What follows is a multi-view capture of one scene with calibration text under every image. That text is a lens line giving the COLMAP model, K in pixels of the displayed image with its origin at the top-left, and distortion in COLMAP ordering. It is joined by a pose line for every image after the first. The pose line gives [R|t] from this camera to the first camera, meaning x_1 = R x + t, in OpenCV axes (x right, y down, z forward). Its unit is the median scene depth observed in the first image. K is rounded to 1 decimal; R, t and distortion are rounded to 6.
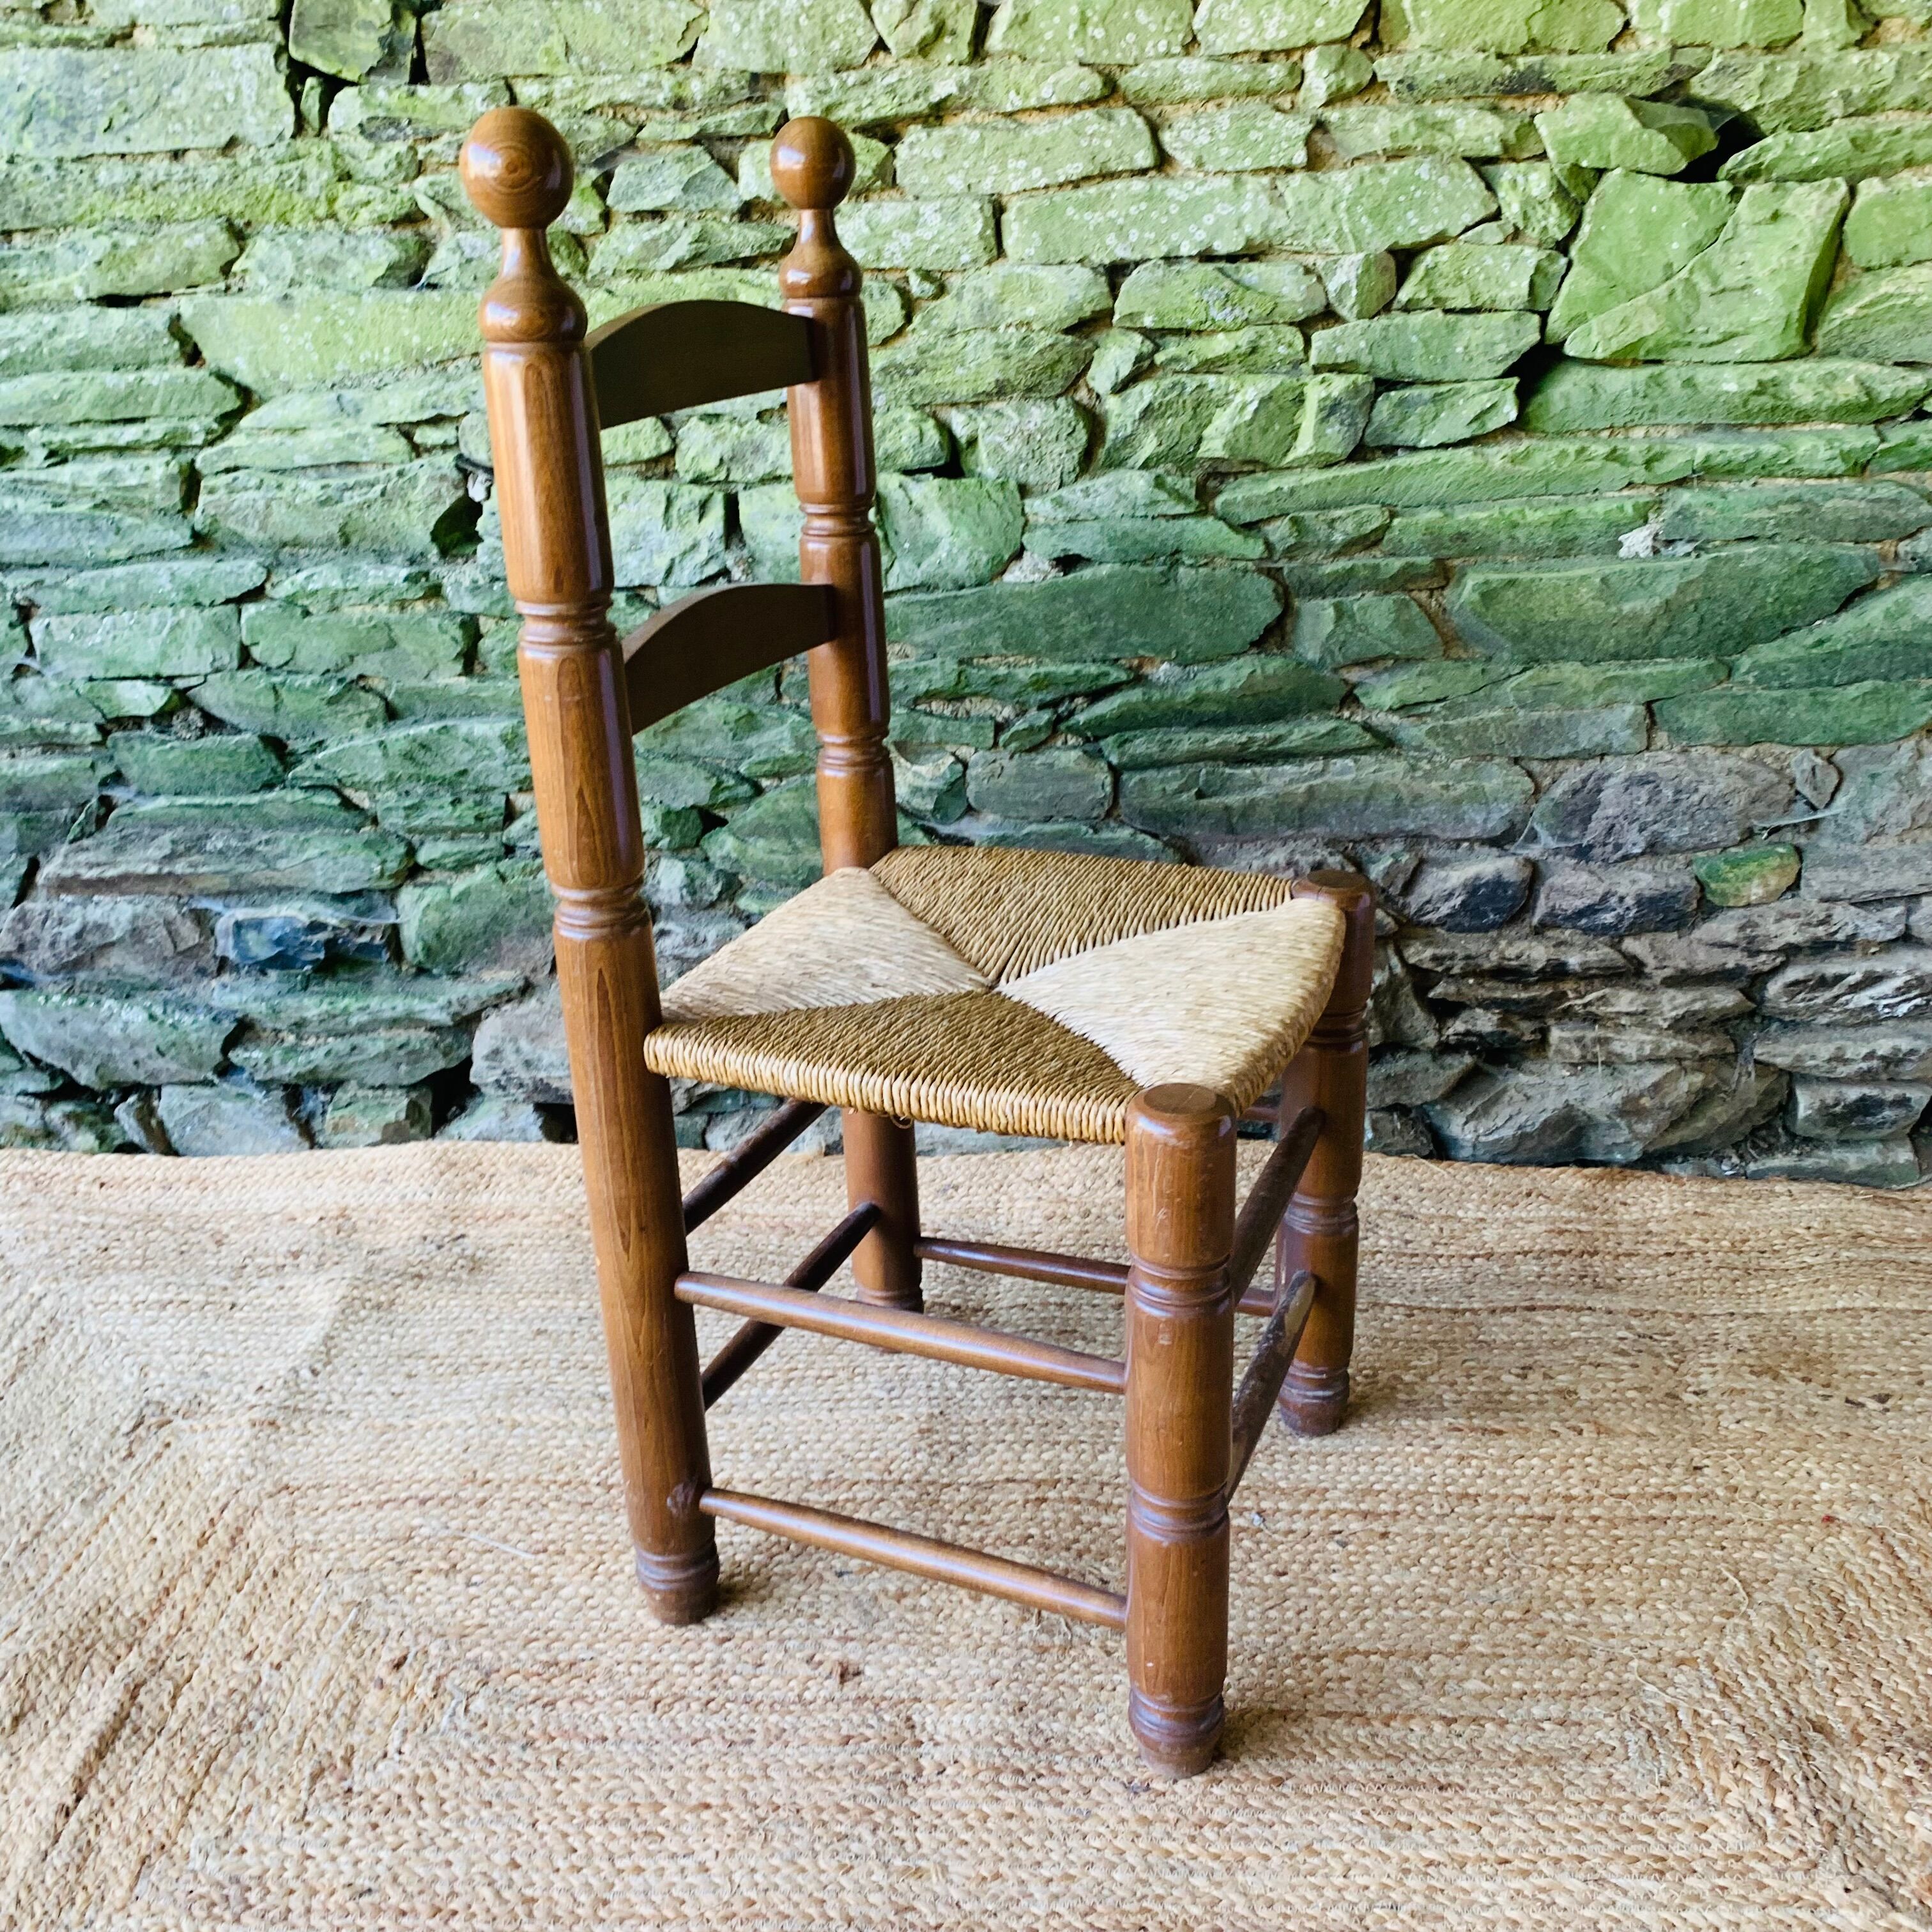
lens RADIAL K [[1992.8, 0, 952.2], [0, 1992.8, 981.8], [0, 0, 1]] dist [-0.009142, 0.016095]
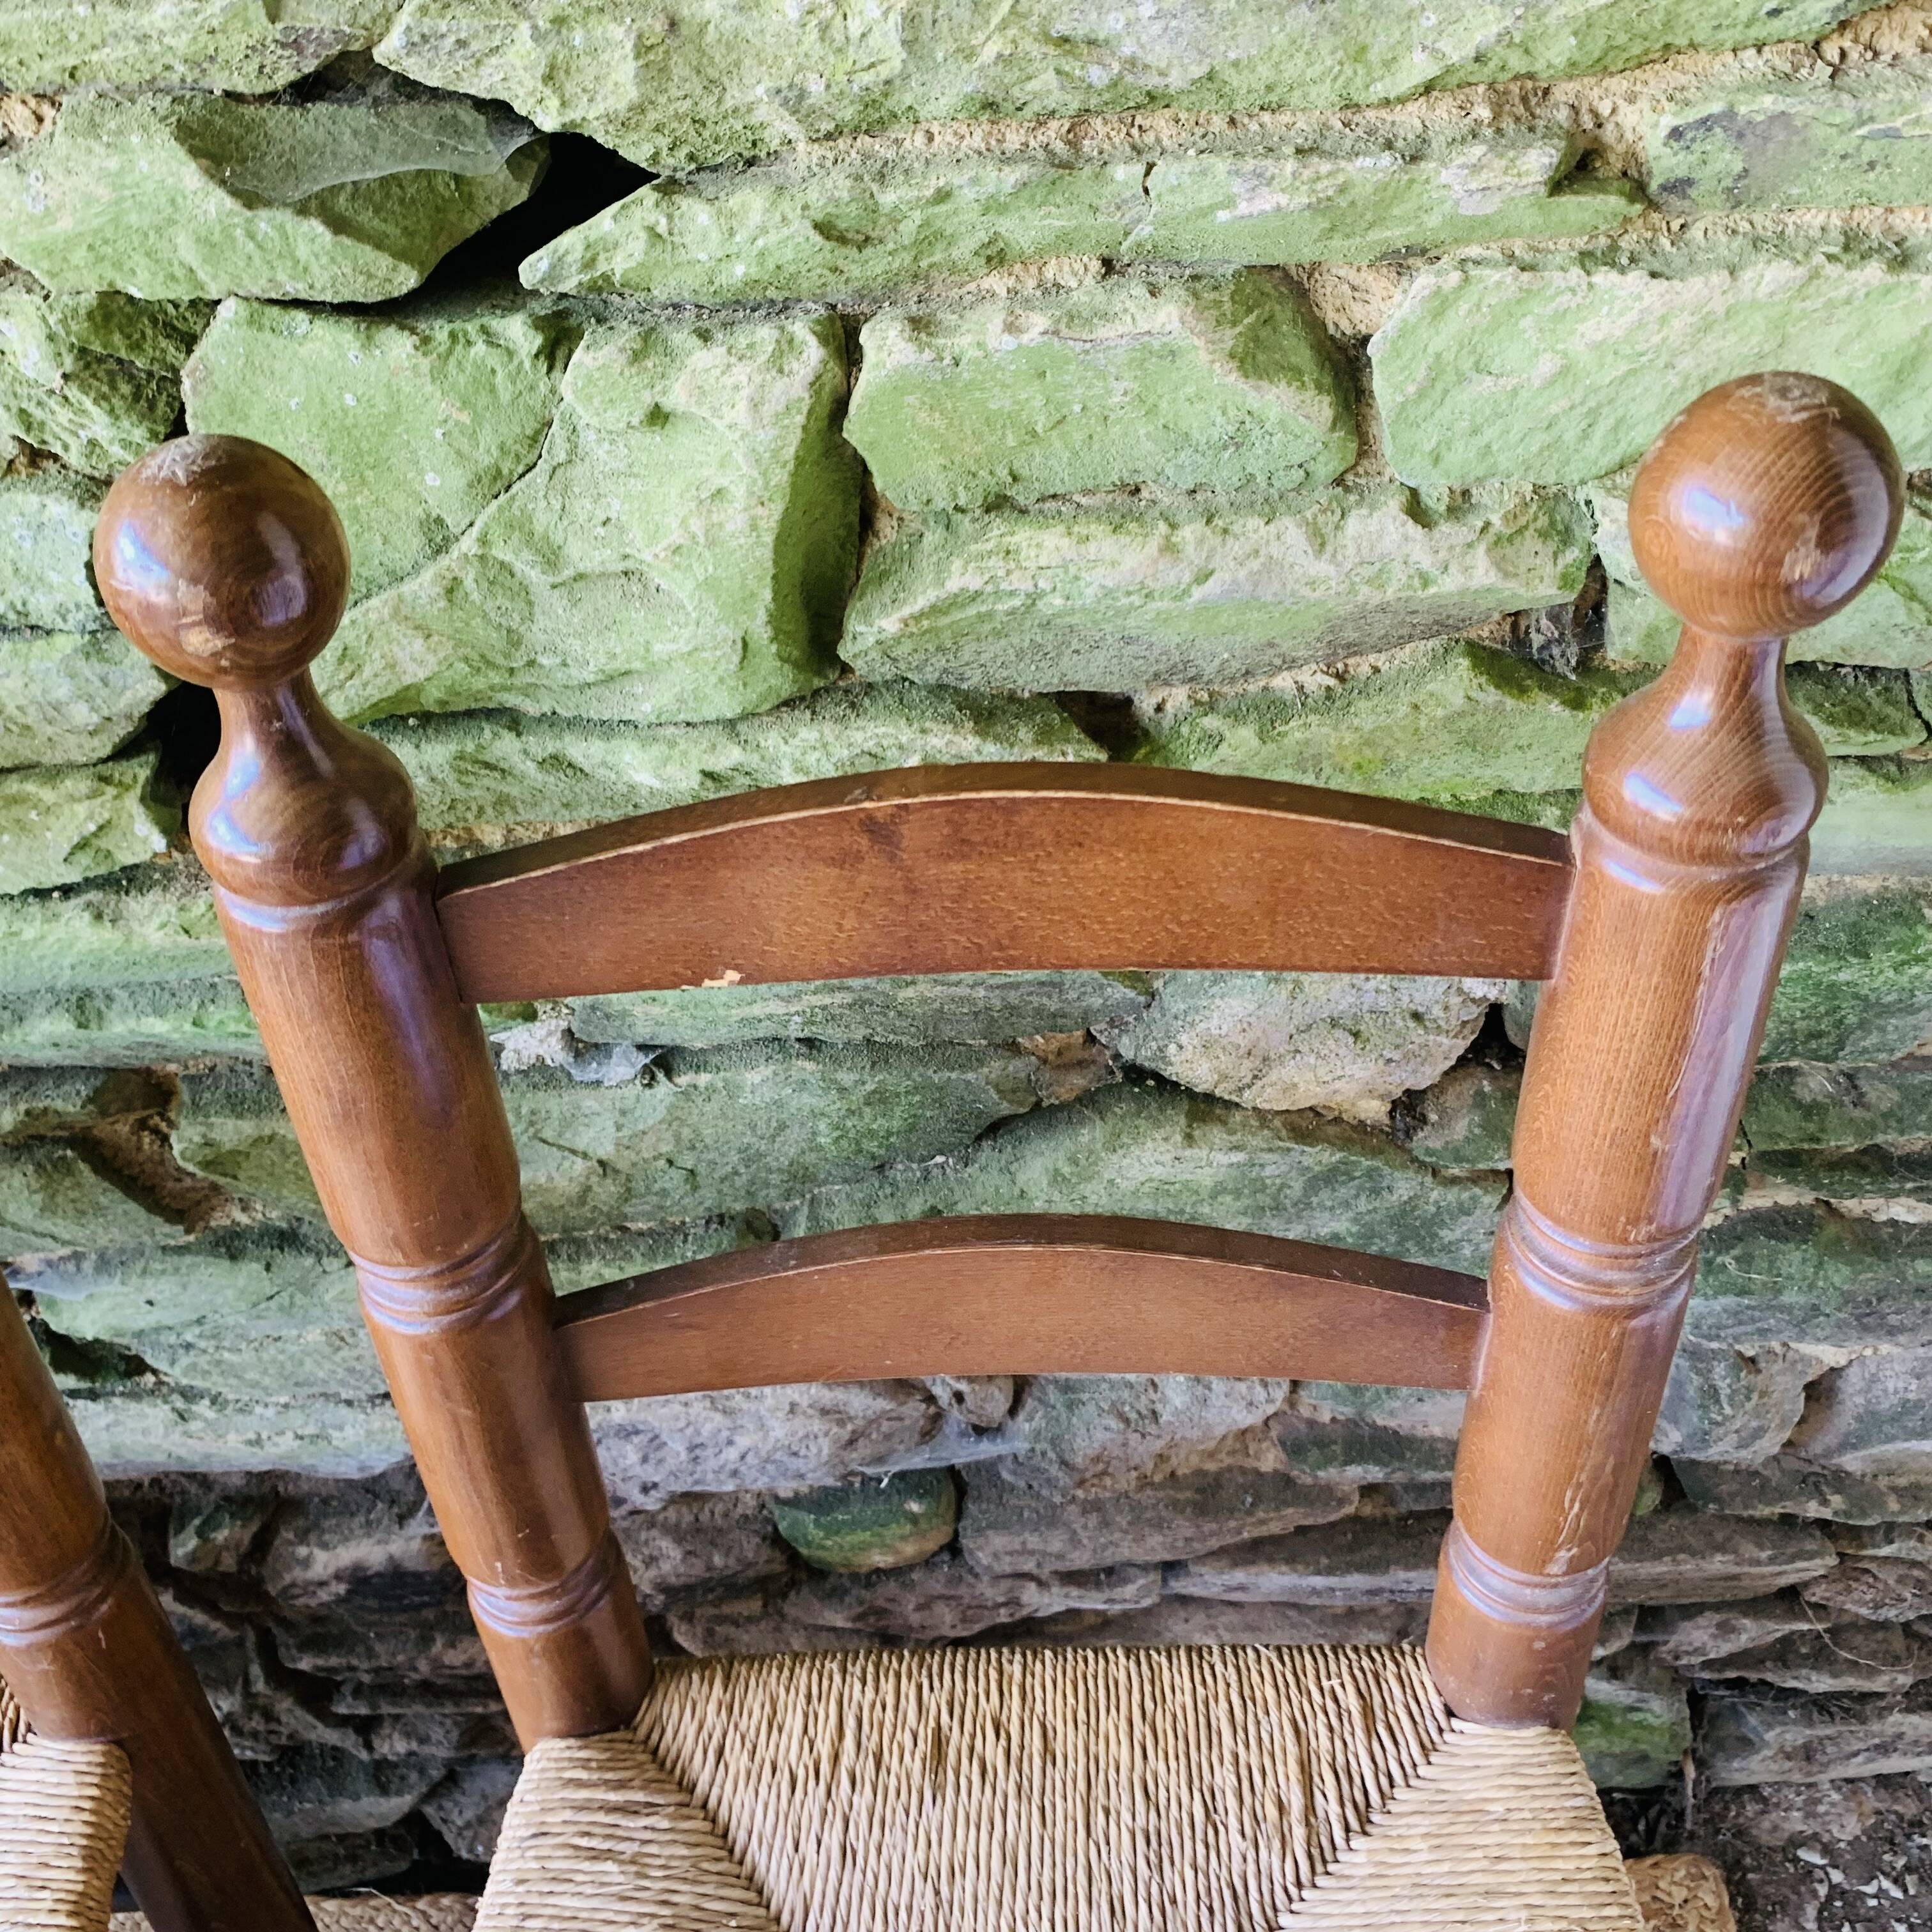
lens RADIAL K [[2012.0, 0, 957.5], [0, 2012.0, 977.0], [0, 0, 1]] dist [0.002637, -0.012578]
pose [[0.998608, -0.044751, 0.027932, 0.443089], [0.032727, 0.940829, 0.337297, -0.400783], [-0.041374, -0.335914, 0.940984, 0.577638]]
